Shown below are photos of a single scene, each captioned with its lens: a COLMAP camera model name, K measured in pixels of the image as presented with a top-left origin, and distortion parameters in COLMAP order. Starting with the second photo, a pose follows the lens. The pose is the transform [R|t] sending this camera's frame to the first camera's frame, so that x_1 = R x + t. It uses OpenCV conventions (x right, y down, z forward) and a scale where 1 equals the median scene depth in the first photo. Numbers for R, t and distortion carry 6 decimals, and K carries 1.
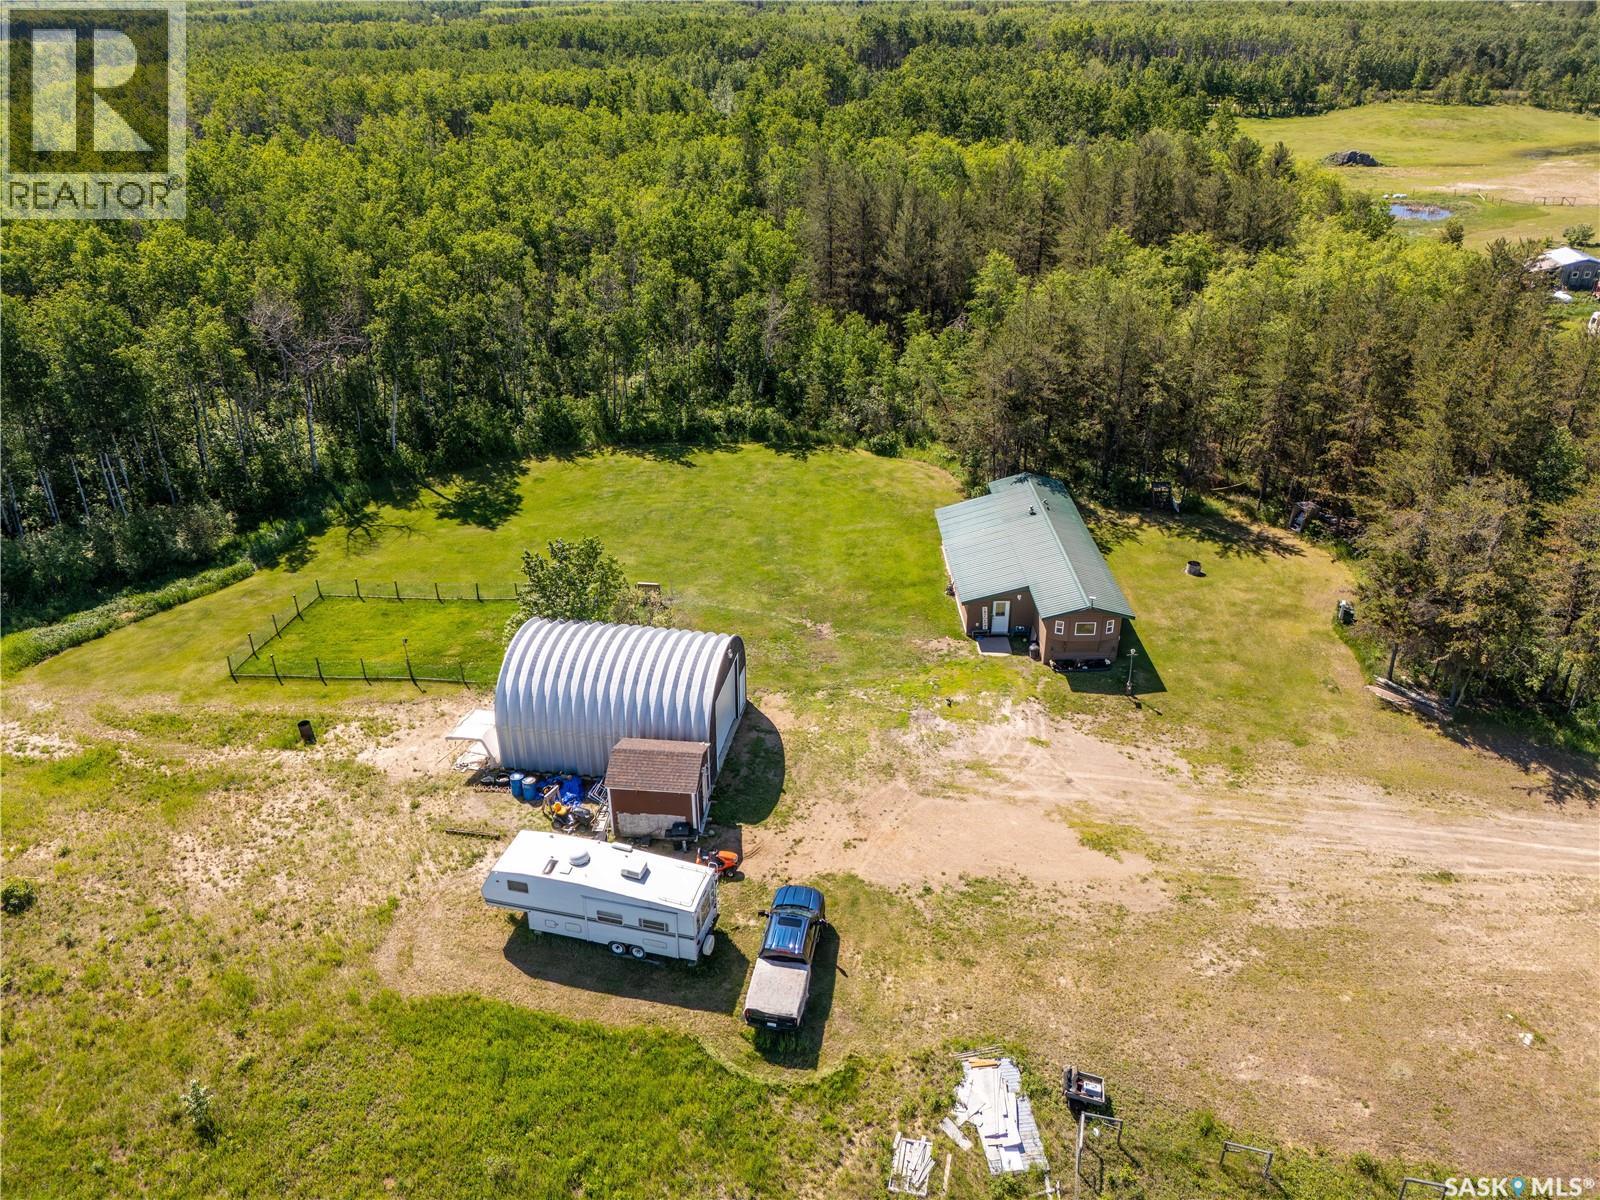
lens RADIAL K [[1174.0, 0, 800.0], [0, 1174.0, 600.0], [0, 0, 1]] dist [0.087501, -0.093246]
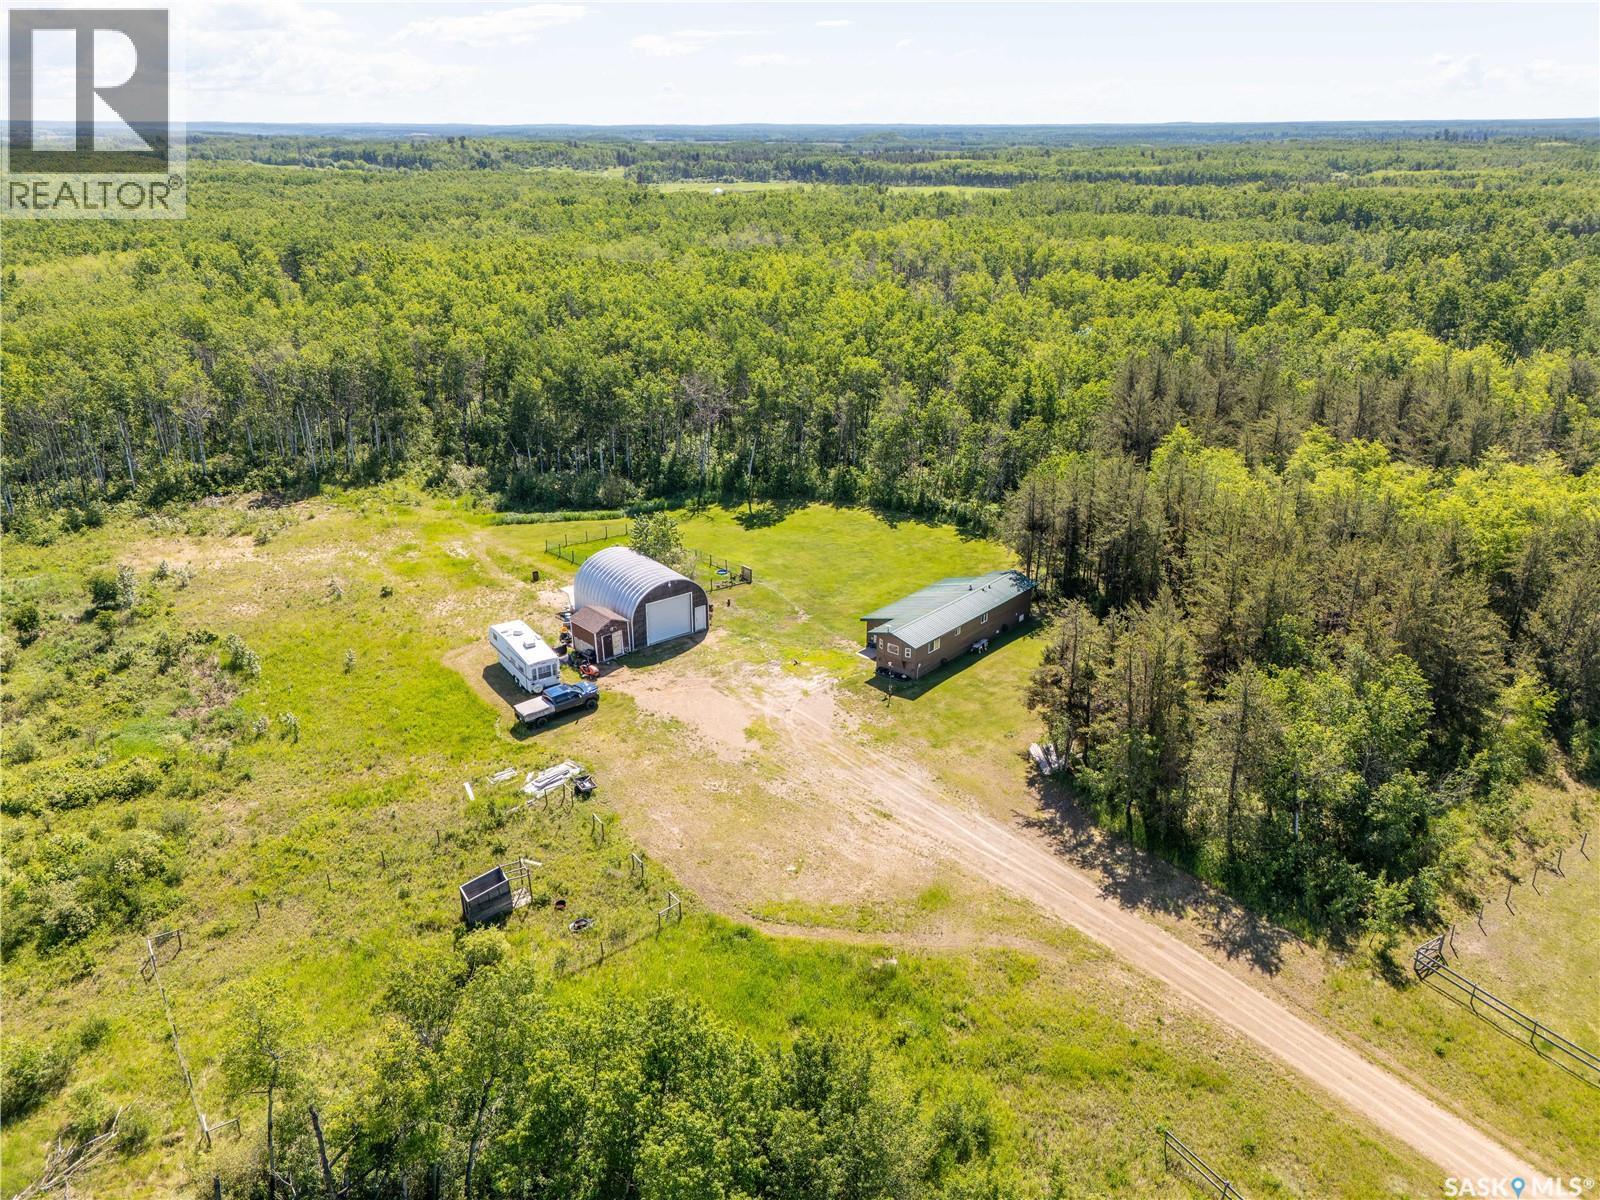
lens RADIAL K [[1174.0, 0, 800.0], [0, 1174.0, 600.0], [0, 0, 1]] dist [0.087501, -0.093246]
pose [[0.744046, 0.257270, -0.616609, 0.968044], [-0.320689, 0.947149, 0.008214, -0.007835], [0.586134, 0.191628, 0.787226, -0.236117]]
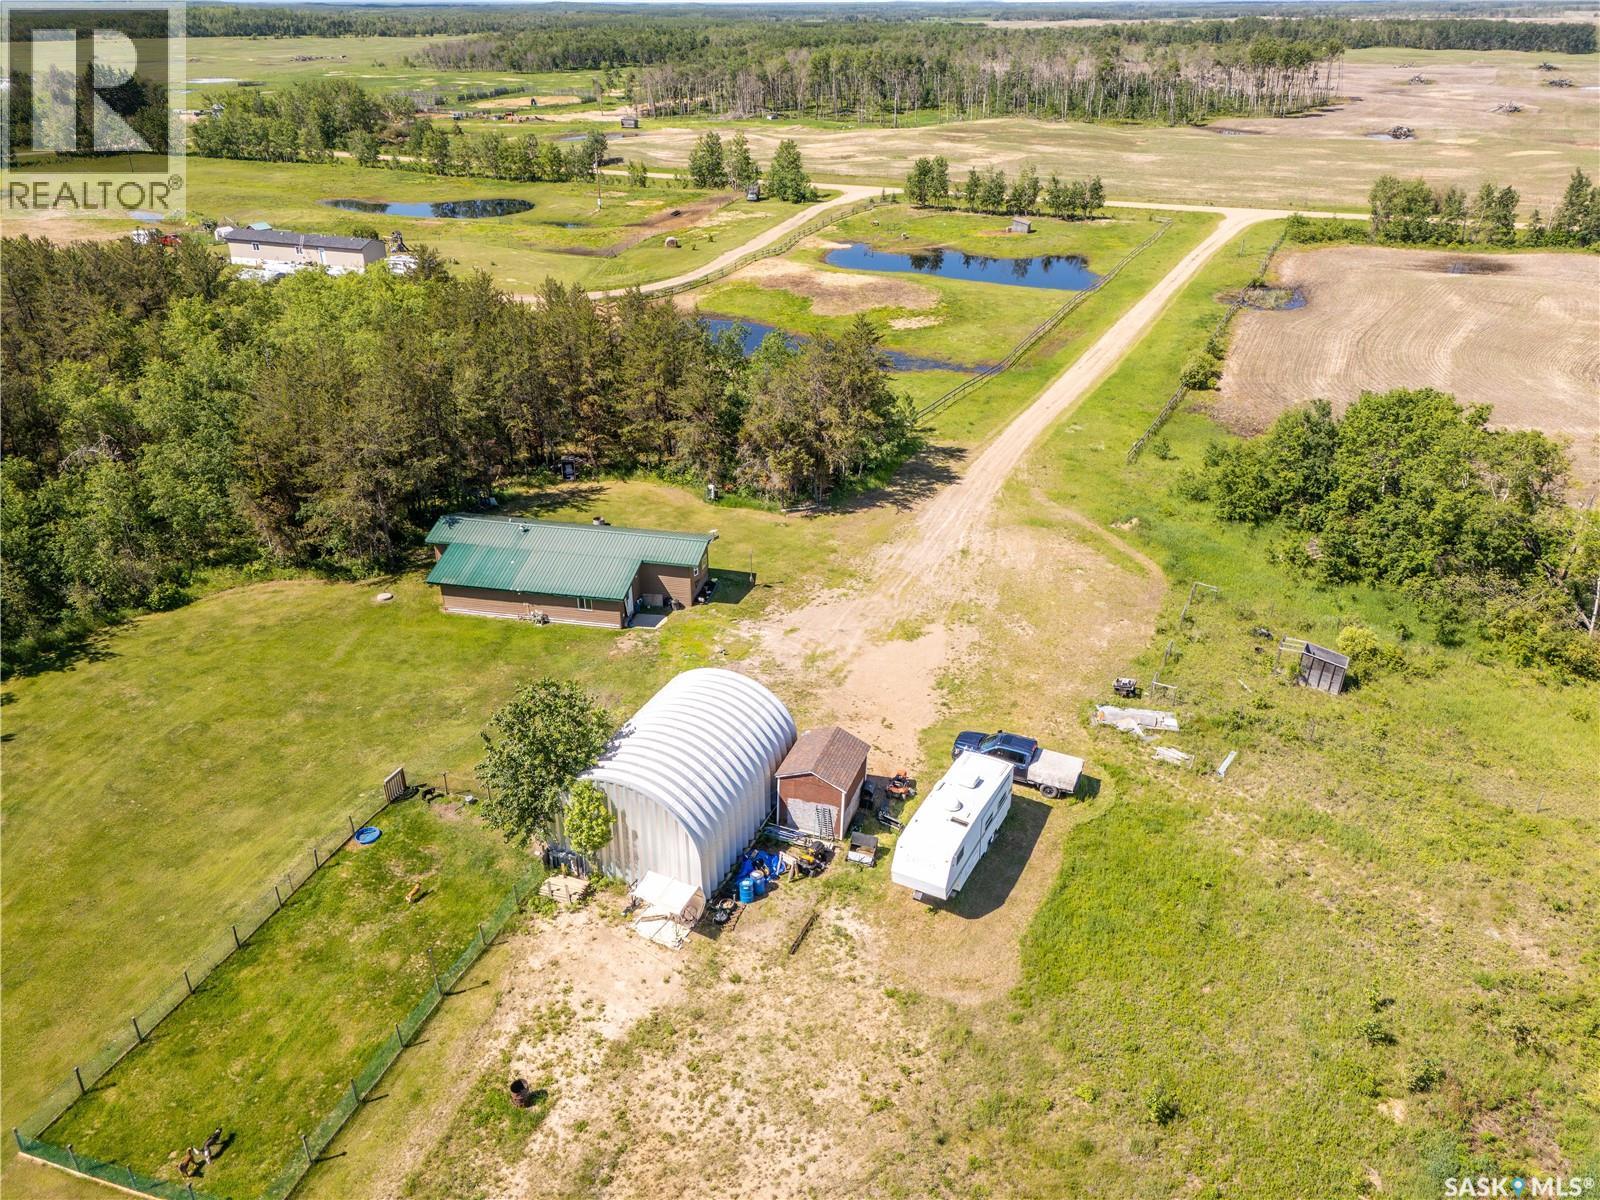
lens RADIAL K [[1174.0, 0, 800.0], [0, 1174.0, 600.0], [0, 0, 1]] dist [0.087501, -0.093246]
pose [[0.220952, -0.426652, 0.877011, -0.756408], [0.458095, 0.839268, 0.292879, -0.232392], [-0.861005, 0.337042, 0.380885, 0.420157]]
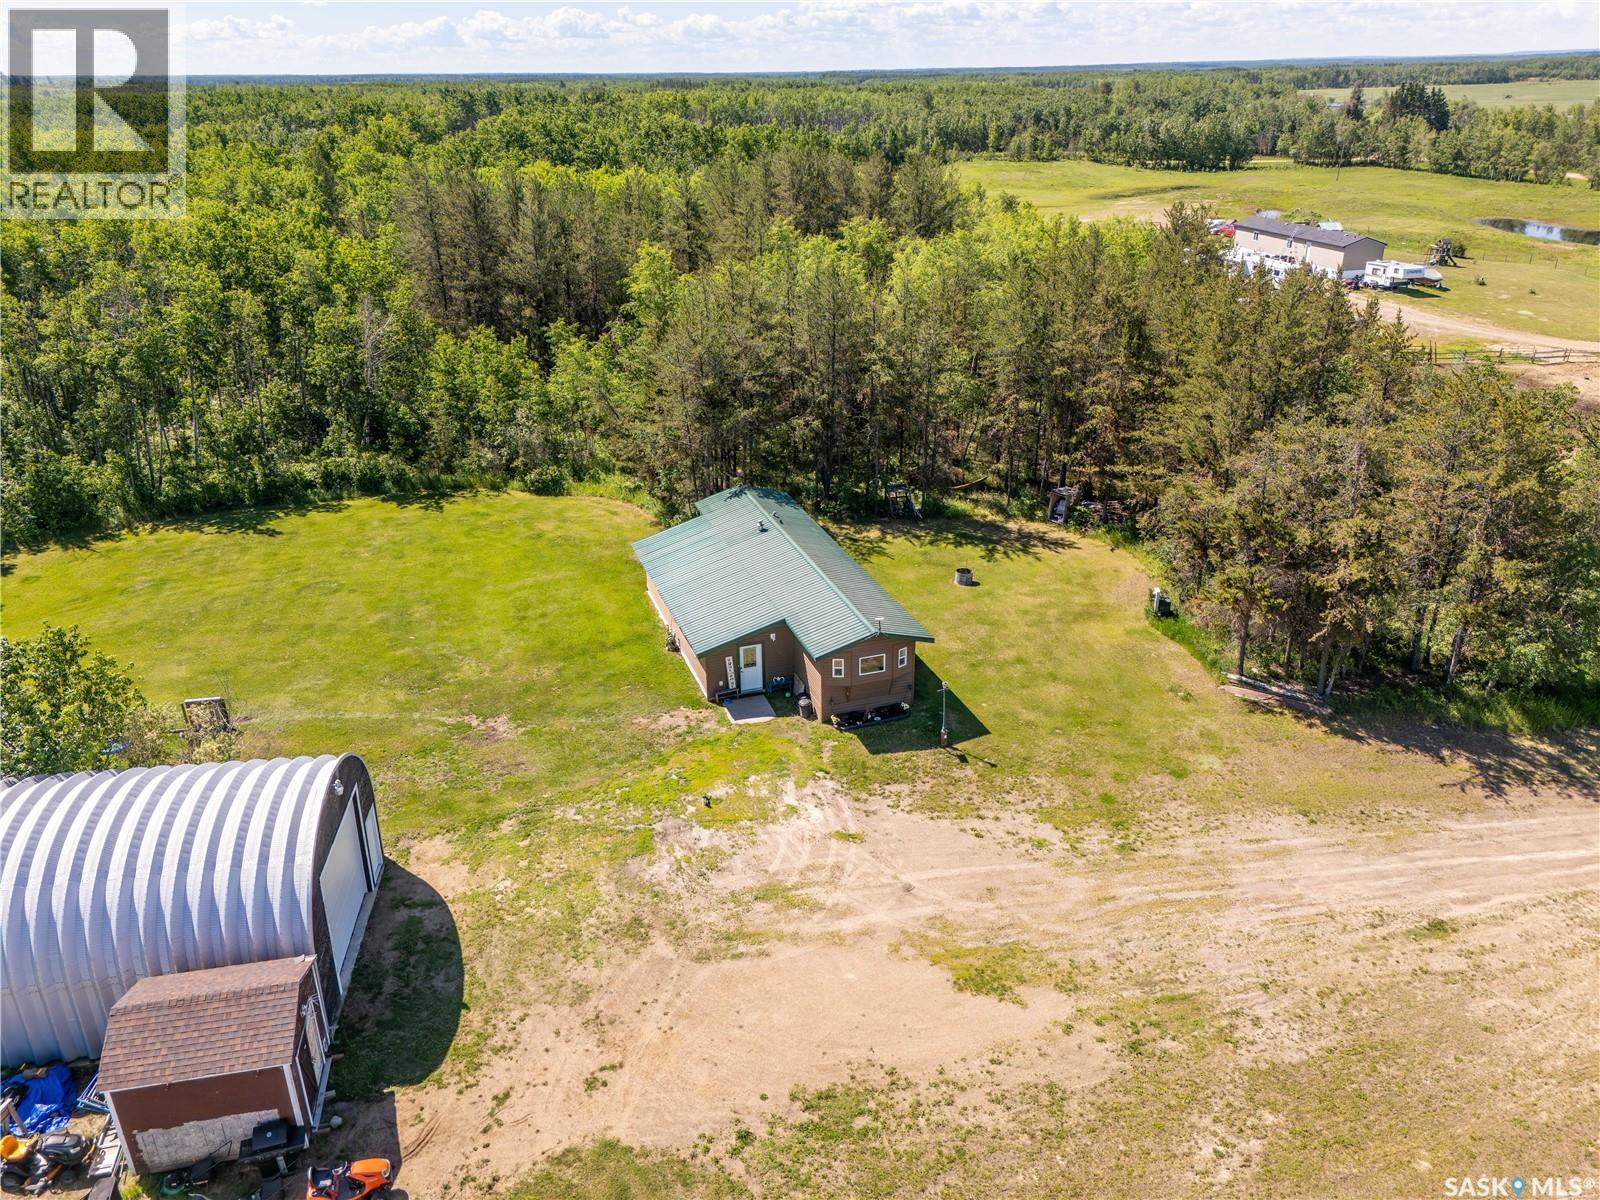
lens RADIAL K [[1174.0, 0, 800.0], [0, 1174.0, 600.0], [0, 0, 1]] dist [0.087501, -0.093246]
pose [[0.950676, -0.126618, 0.283168, 0.001888], [0.147763, 0.987519, -0.054515, 0.016223], [-0.272731, 0.093668, 0.957520, 0.294799]]
